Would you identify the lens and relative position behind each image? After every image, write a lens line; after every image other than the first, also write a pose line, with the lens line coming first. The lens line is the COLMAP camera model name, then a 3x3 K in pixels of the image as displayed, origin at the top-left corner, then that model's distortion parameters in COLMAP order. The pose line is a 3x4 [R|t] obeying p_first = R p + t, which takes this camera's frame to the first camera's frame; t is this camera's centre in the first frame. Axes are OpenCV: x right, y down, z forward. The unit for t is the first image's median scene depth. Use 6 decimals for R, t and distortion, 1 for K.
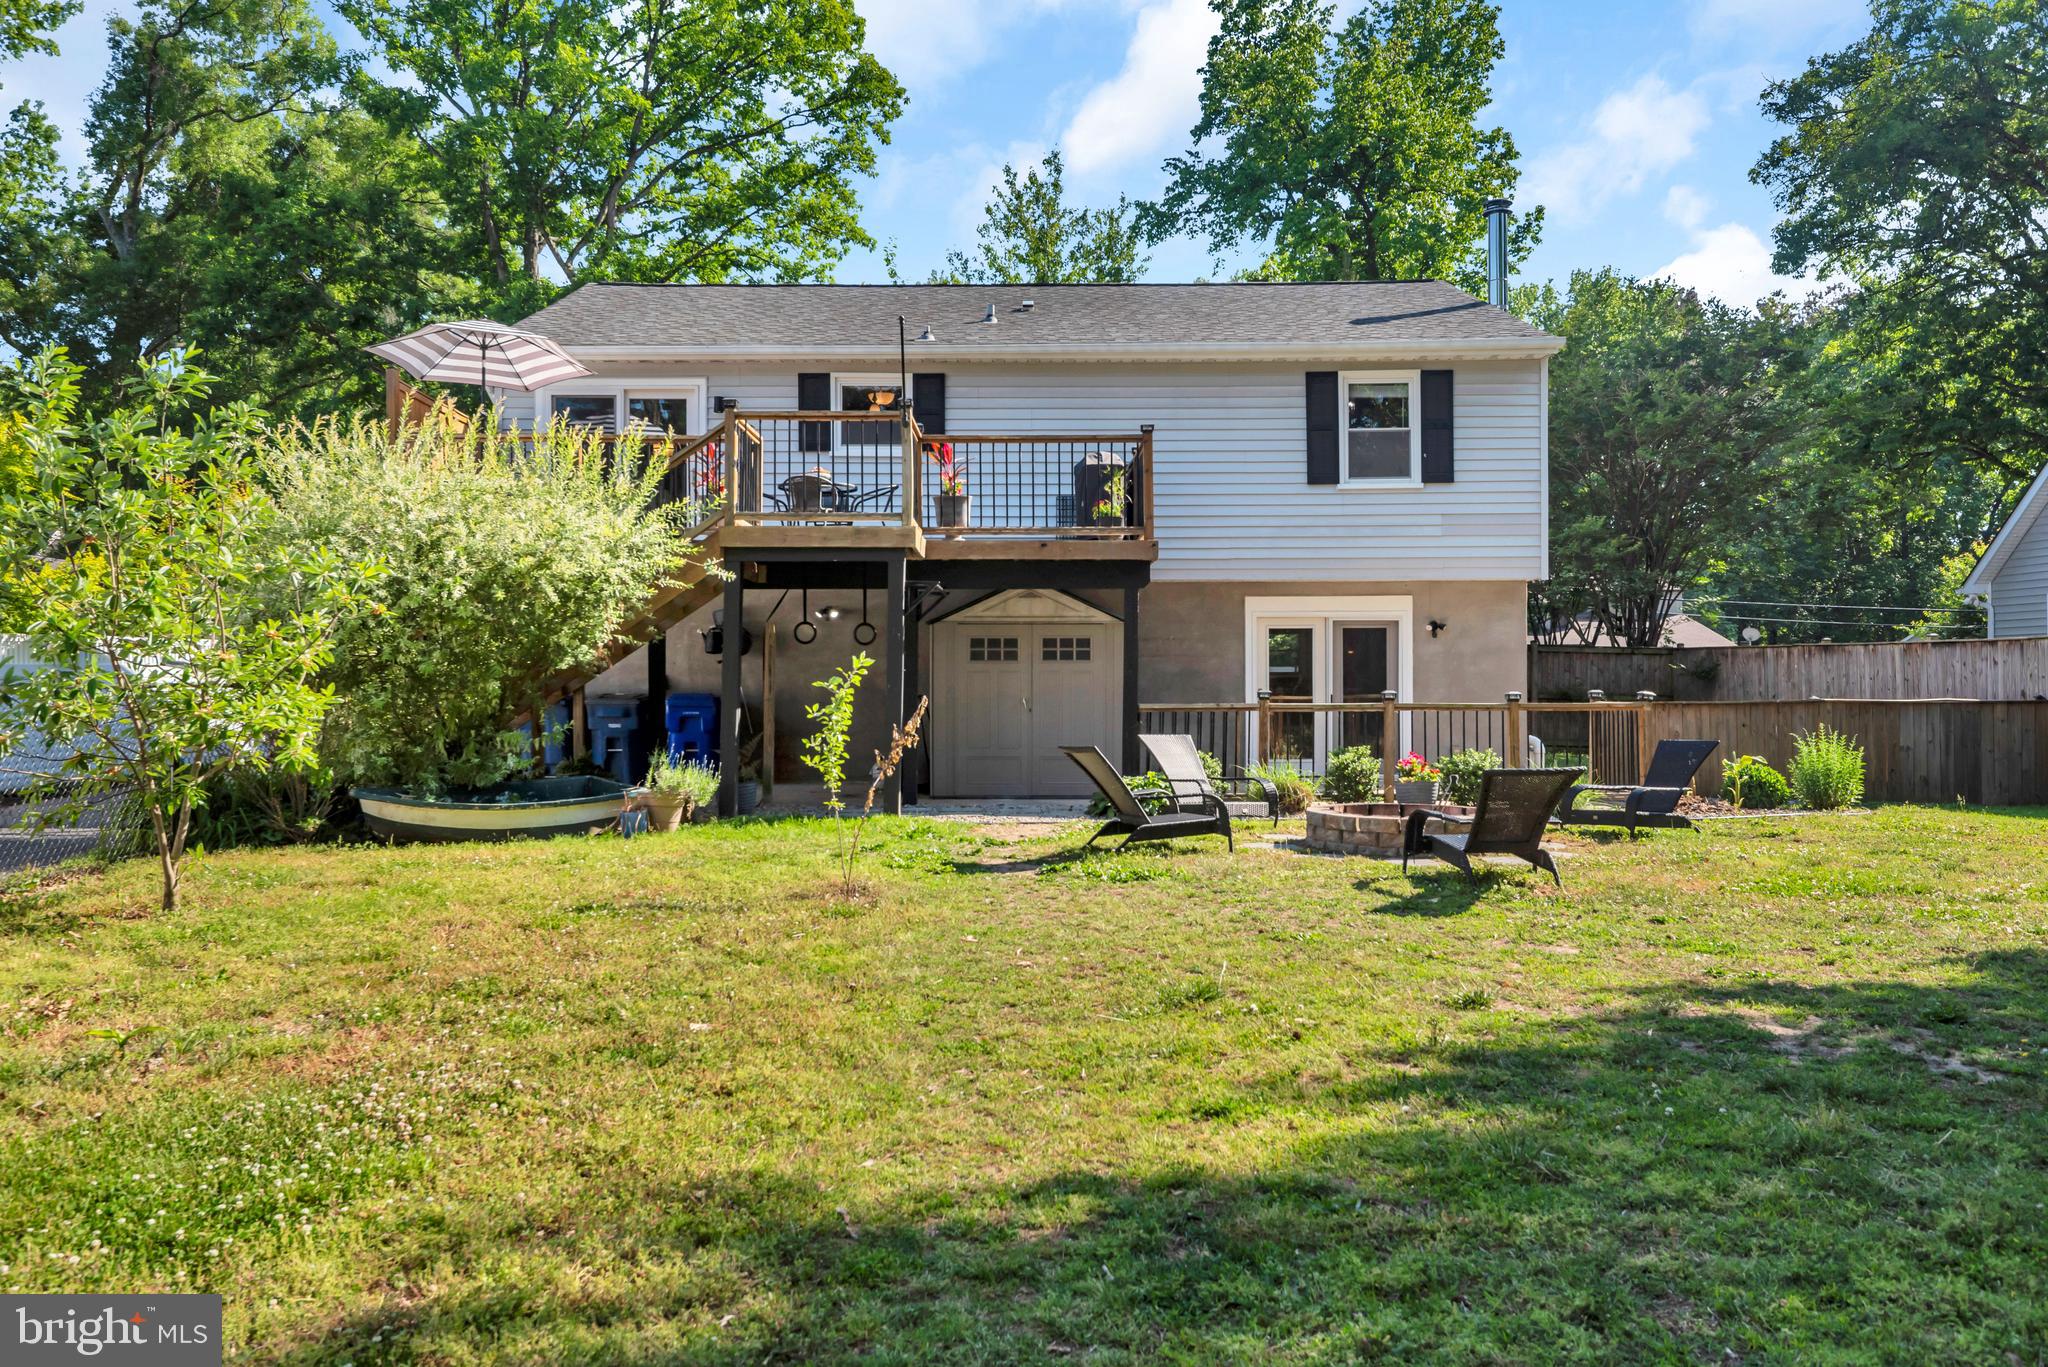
lens RADIAL K [[1503.9, 0, 1000.7], [0, 1503.9, 657.7], [0, 0, 1]] dist [0.030531, -0.011386]
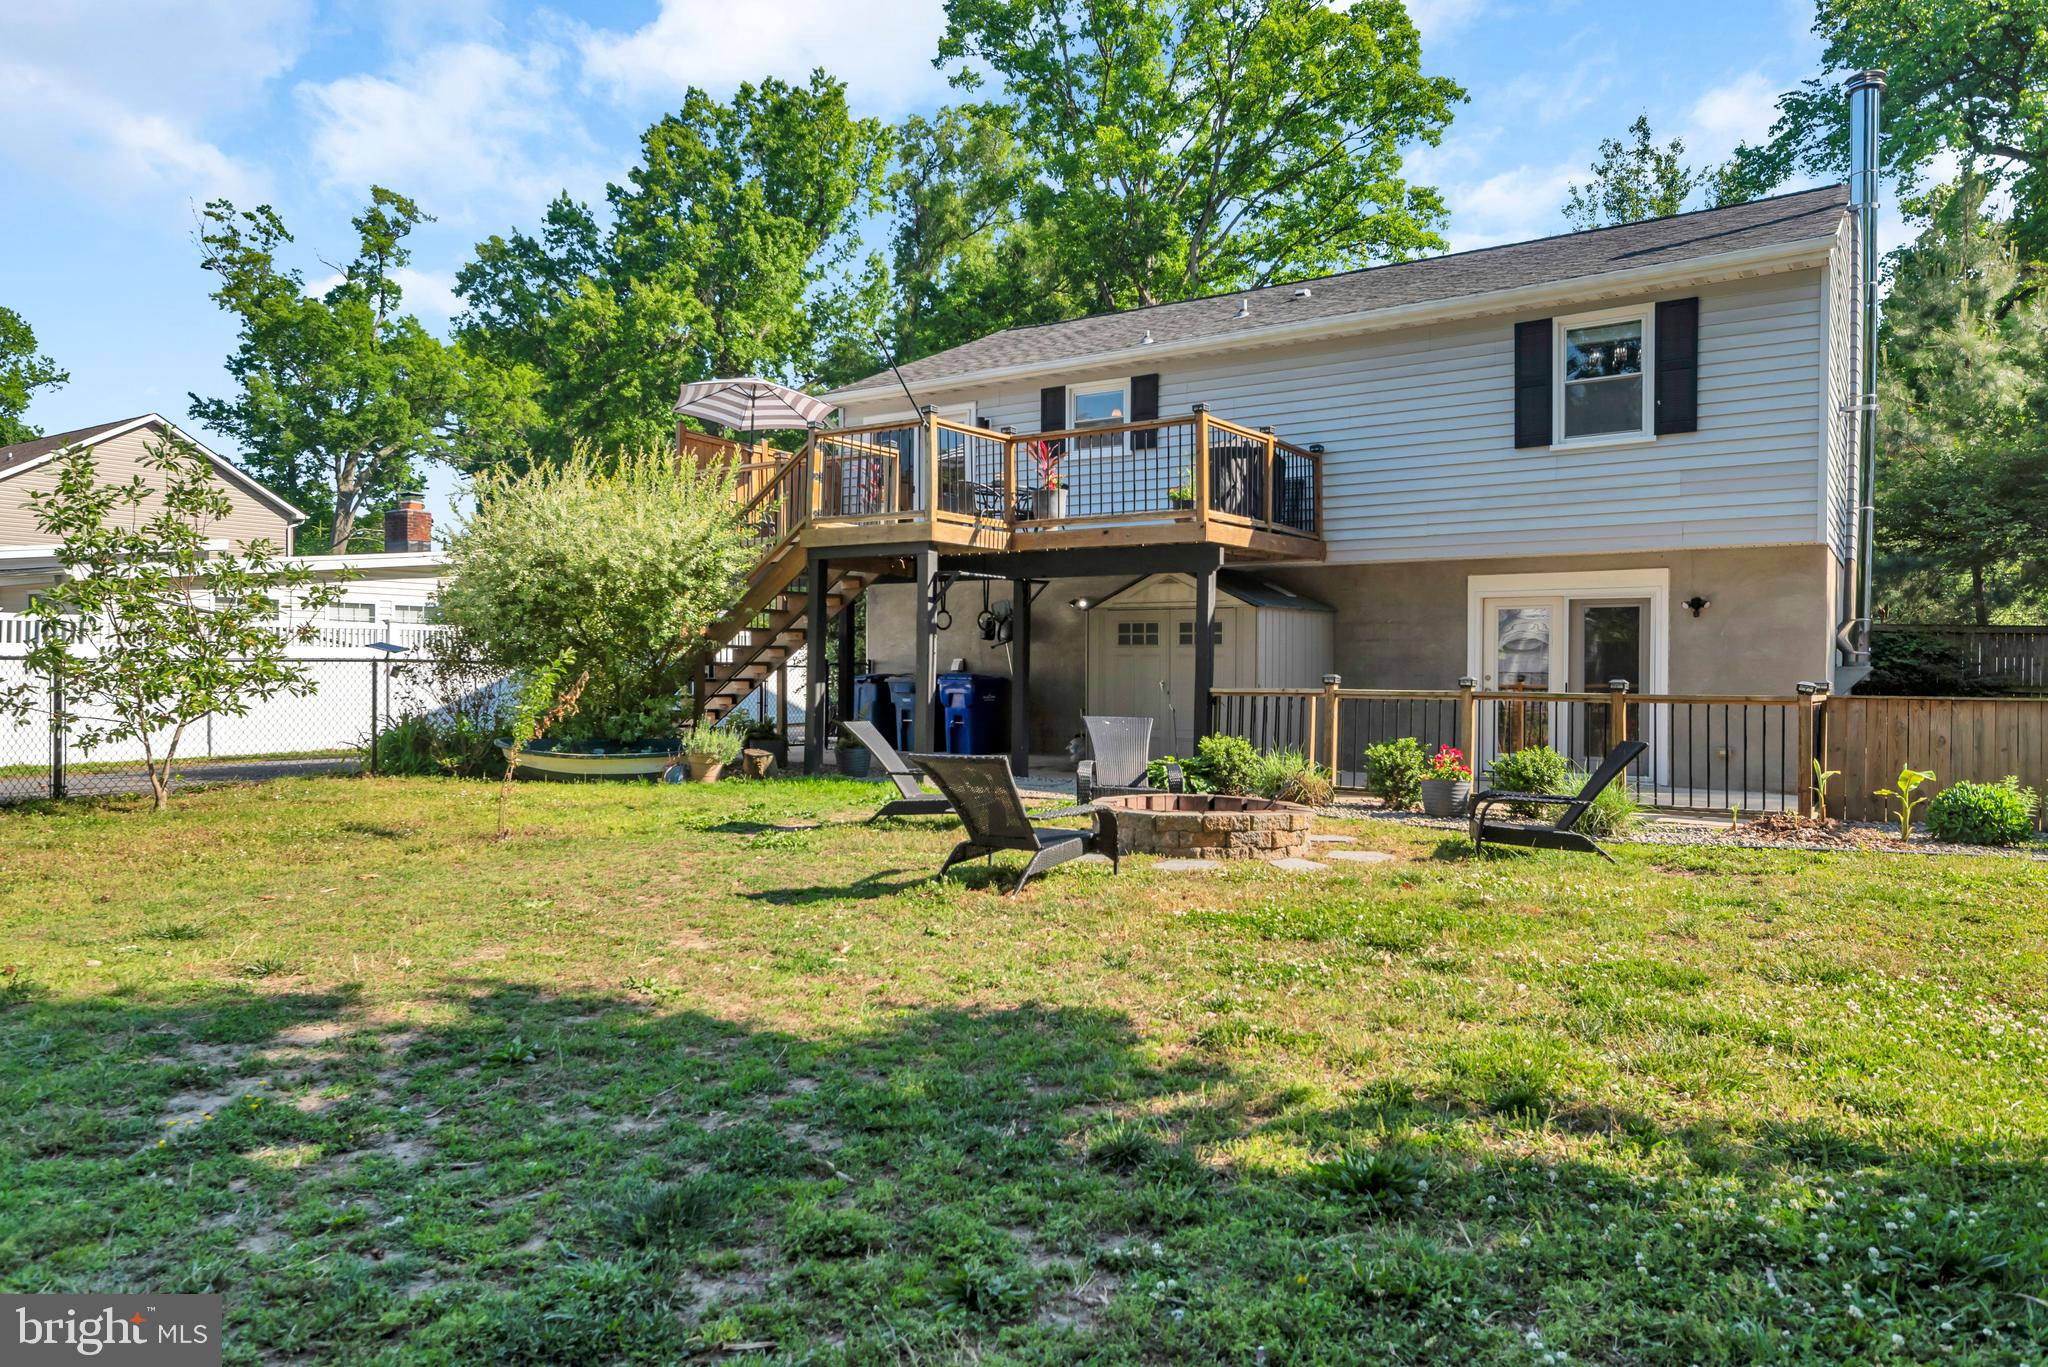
lens RADIAL K [[1303.4, 0, 1023.8], [0, 1303.4, 672.4], [0, 0, 1]] dist [0.028766, -0.006327]
pose [[0.830325, 0.010086, -0.557188, 0.397253], [0.000167, 0.999832, 0.018348, 0.004209], [0.557279, -0.015328, 0.830184, 0.183501]]
